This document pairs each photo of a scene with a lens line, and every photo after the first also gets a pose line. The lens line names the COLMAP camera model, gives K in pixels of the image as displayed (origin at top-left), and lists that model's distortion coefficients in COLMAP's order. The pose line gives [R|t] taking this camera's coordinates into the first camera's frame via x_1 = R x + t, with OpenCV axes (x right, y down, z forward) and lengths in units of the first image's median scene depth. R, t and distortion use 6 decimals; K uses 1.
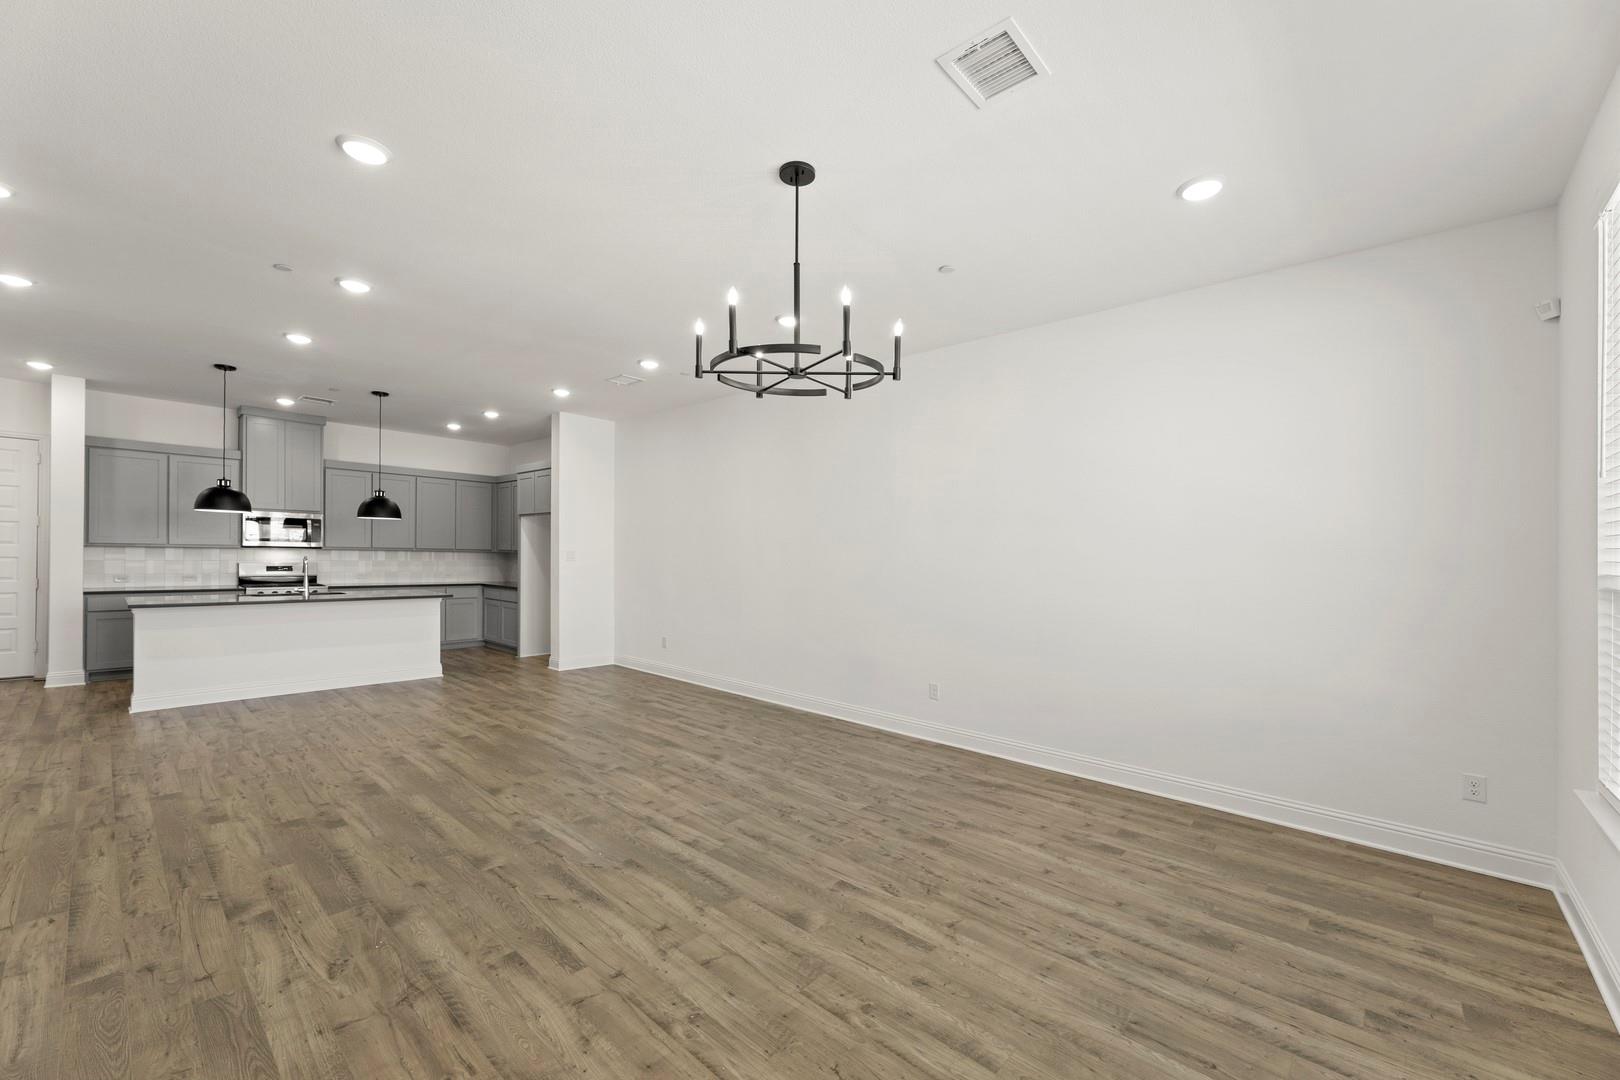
lens RADIAL K [[629.6, 0, 812.4], [0, 629.6, 562.2], [0, 0, 1]] dist [0.000503, 0.000073]
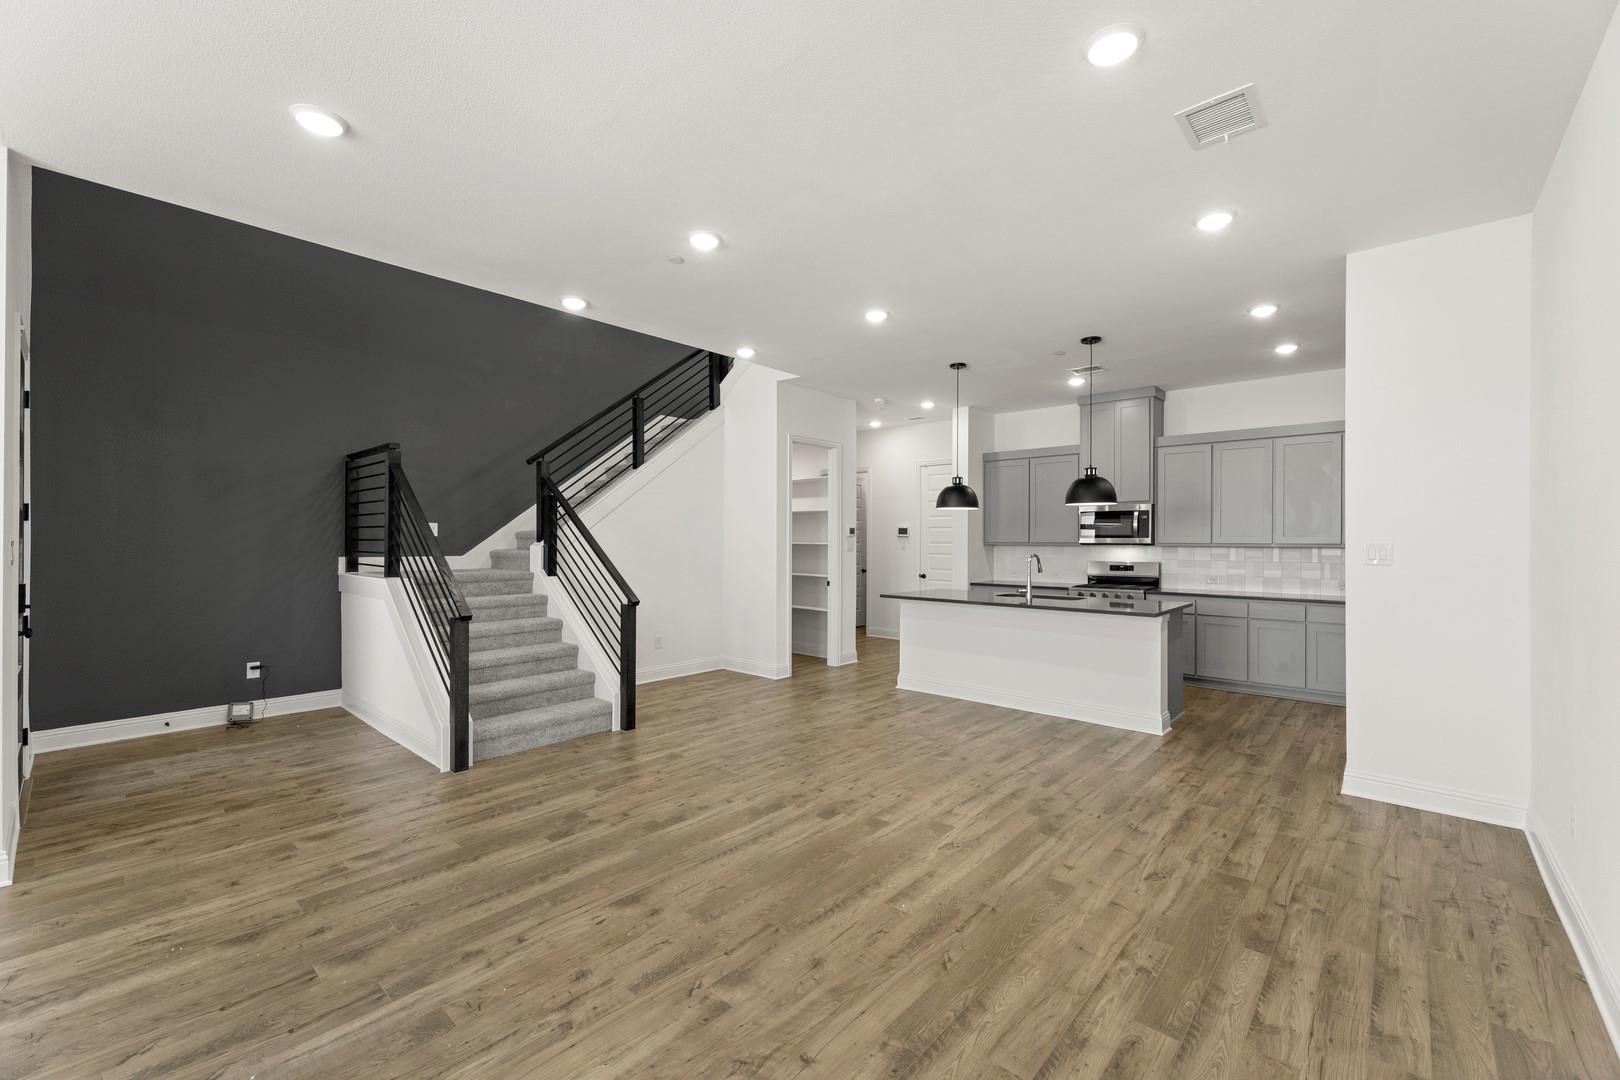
lens RADIAL K [[667.3, 0, 810.0], [0, 667.3, 540.0], [0, 0, 1]] dist [-0.002170, -0.000089]
pose [[0.012472, -0.018926, -0.999743, 0.113164], [-0.016920, 0.999674, -0.019135, -0.004790], [0.999779, 0.017154, 0.012148, 0.623653]]
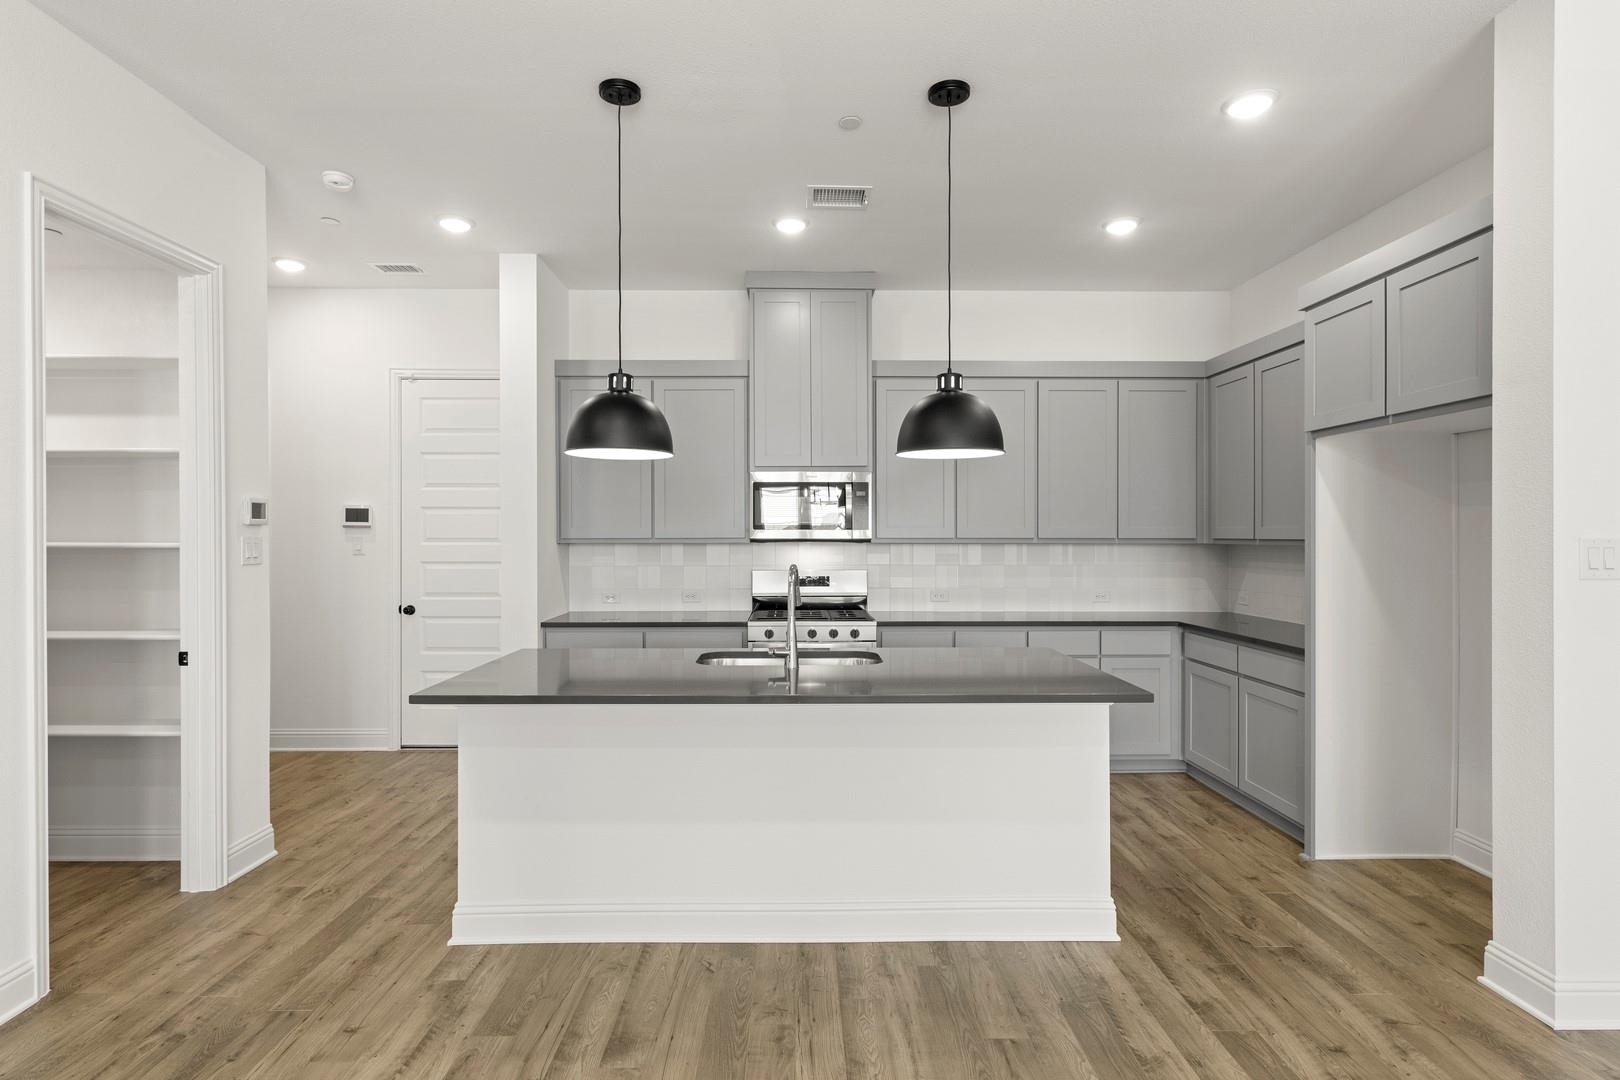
lens RADIAL K [[835.4, 0, 810.0], [0, 835.4, 540.0], [0, 0, 1]] dist [0.017747, -0.029359]
pose [[0.681960, -0.014602, -0.731244, -0.386575], [0.002945, 0.999847, -0.017219, -0.013781], [0.731384, 0.009589, 0.681899, 0.602867]]
